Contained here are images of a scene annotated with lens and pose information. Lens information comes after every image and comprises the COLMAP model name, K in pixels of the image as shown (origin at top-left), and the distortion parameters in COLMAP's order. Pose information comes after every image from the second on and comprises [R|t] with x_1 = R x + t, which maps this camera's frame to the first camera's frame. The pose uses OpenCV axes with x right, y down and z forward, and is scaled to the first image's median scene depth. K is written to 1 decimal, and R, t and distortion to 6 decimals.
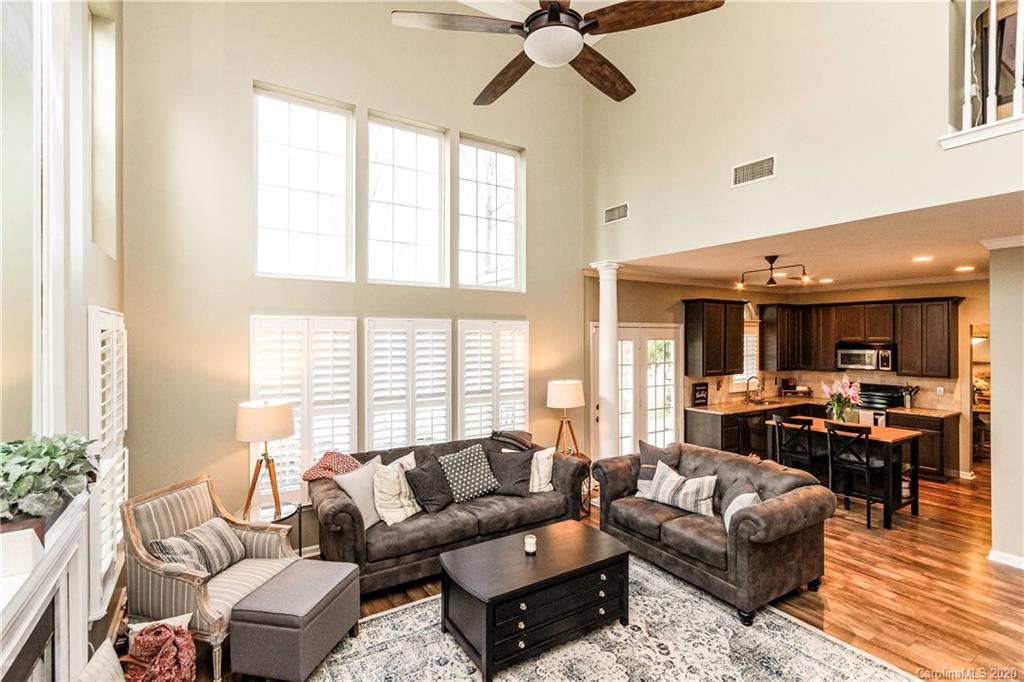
lens RADIAL K [[479.2, 0, 513.7], [0, 479.2, 335.9], [0, 0, 1]] dist [0.003760, -0.000853]
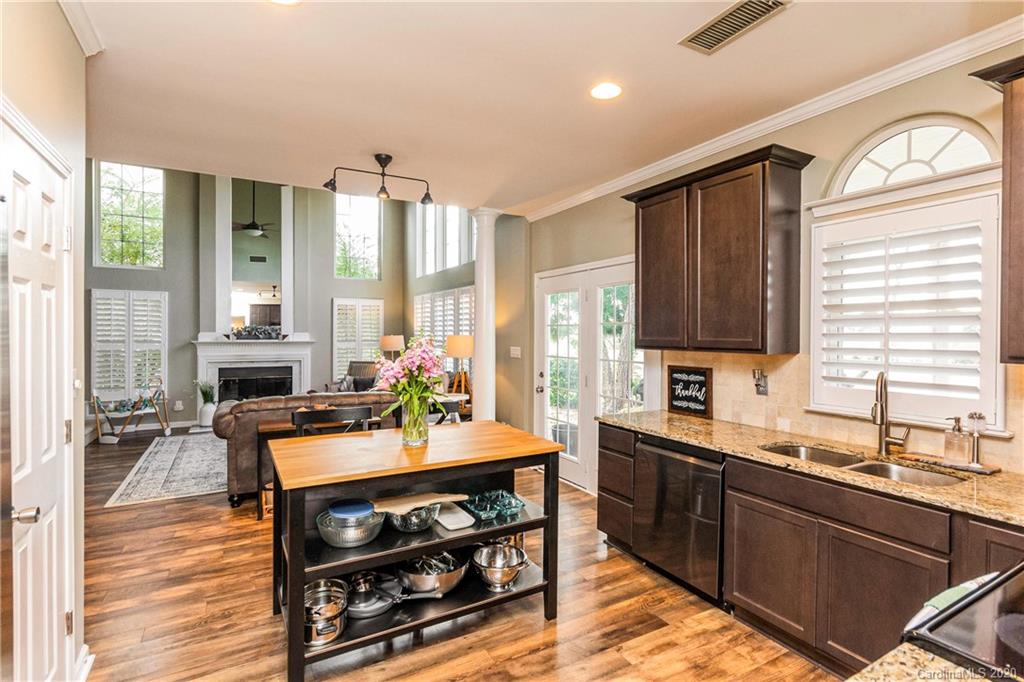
lens RADIAL K [[479.2, 0, 519.9], [0, 479.2, 338.3], [0, 0, 1]] dist [0.003760, -0.000853]
pose [[-0.026974, 0.010995, -0.999576, 1.238402], [-0.003859, 0.999931, 0.011104, 0.096495], [0.999629, 0.004157, -0.026929, 1.226079]]
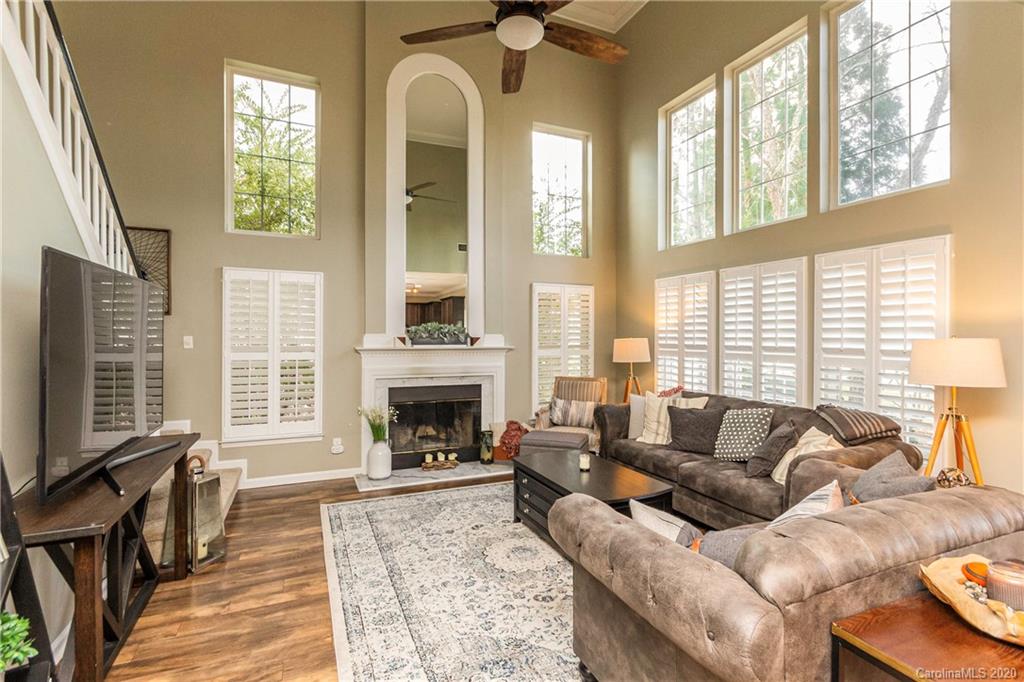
lens RADIAL K [[479.2, 0, 504.2], [0, 479.2, 339.2], [0, 0, 1]] dist [0.003760, -0.000853]
pose [[-0.168355, 0.004989, -0.985714, 0.781167], [-0.004034, 0.999975, 0.005750, 0.101920], [0.985718, 0.004944, -0.168331, 0.732804]]
